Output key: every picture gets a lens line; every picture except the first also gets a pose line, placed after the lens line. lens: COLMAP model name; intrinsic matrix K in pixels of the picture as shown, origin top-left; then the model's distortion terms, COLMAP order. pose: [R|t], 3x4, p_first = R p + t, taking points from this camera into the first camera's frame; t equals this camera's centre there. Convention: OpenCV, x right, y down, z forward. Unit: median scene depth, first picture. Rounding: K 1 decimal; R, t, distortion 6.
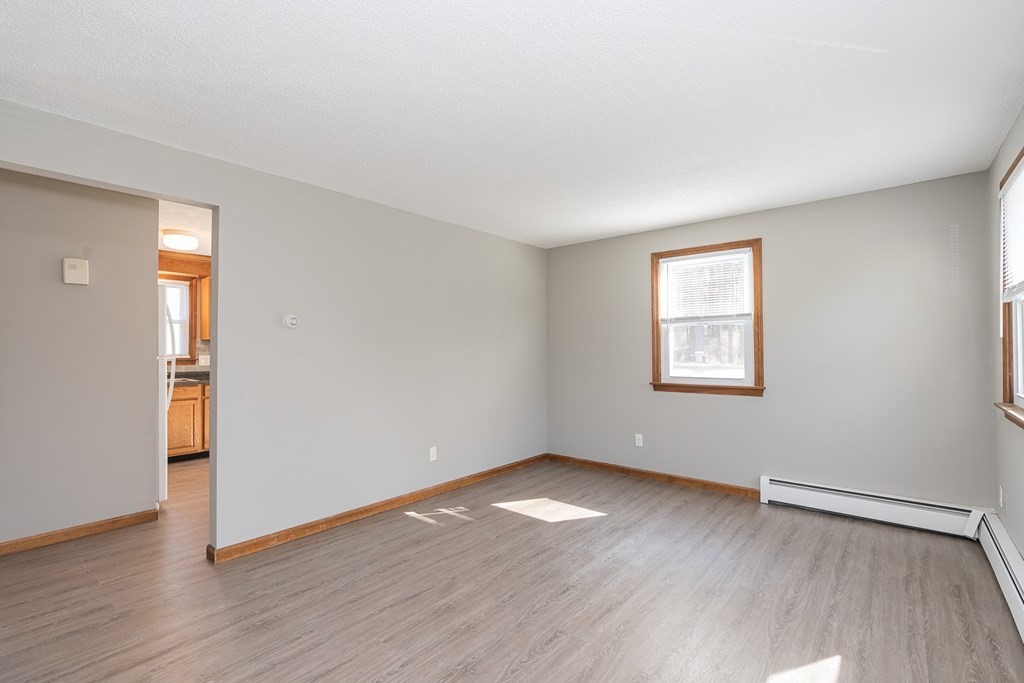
lens RADIAL K [[451.1, 0, 512.0], [0, 451.1, 341.5], [0, 0, 1]] dist [-0.002242, -0.000170]
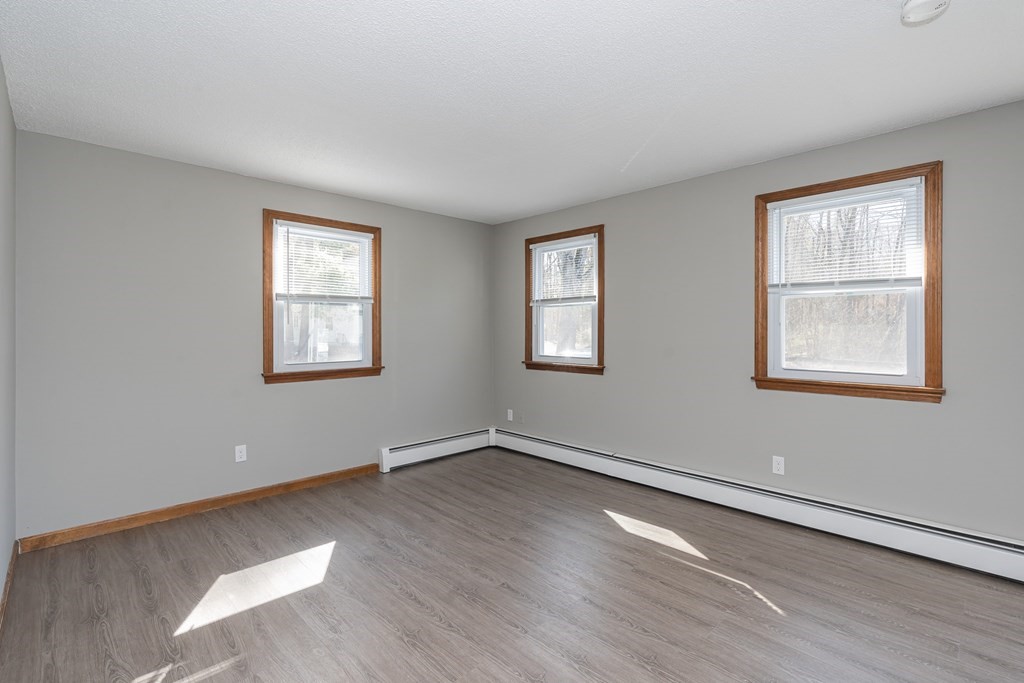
lens RADIAL K [[473.8, 0, 512.0], [0, 473.8, 341.5], [0, 0, 1]] dist [-0.001554, -0.000030]
pose [[0.102605, -0.019243, 0.994536, -0.548383], [-0.017615, 0.999621, 0.021159, 0.011060], [-0.994566, -0.019689, 0.102227, 0.585082]]
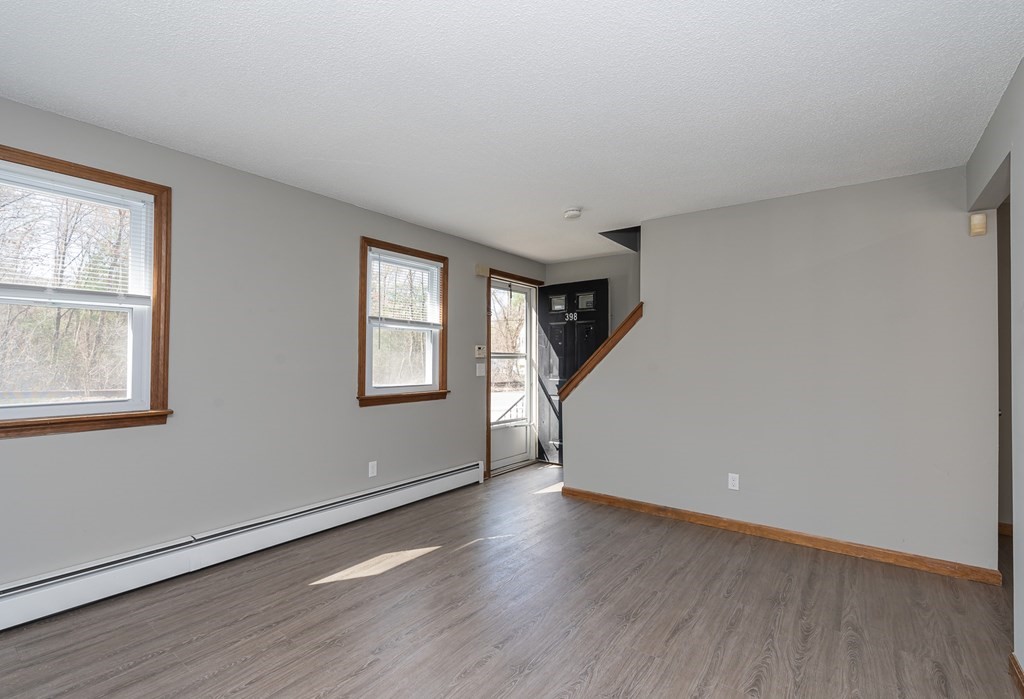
lens RADIAL K [[480.7, 0, 512.0], [0, 480.7, 349.5], [0, 0, 1]] dist [0.000350, 0.000112]
pose [[-0.997781, -0.004575, -0.066423, 0.109408], [-0.002262, 0.999389, -0.034864, 0.023298], [0.066542, -0.034637, -0.997182, 1.239493]]
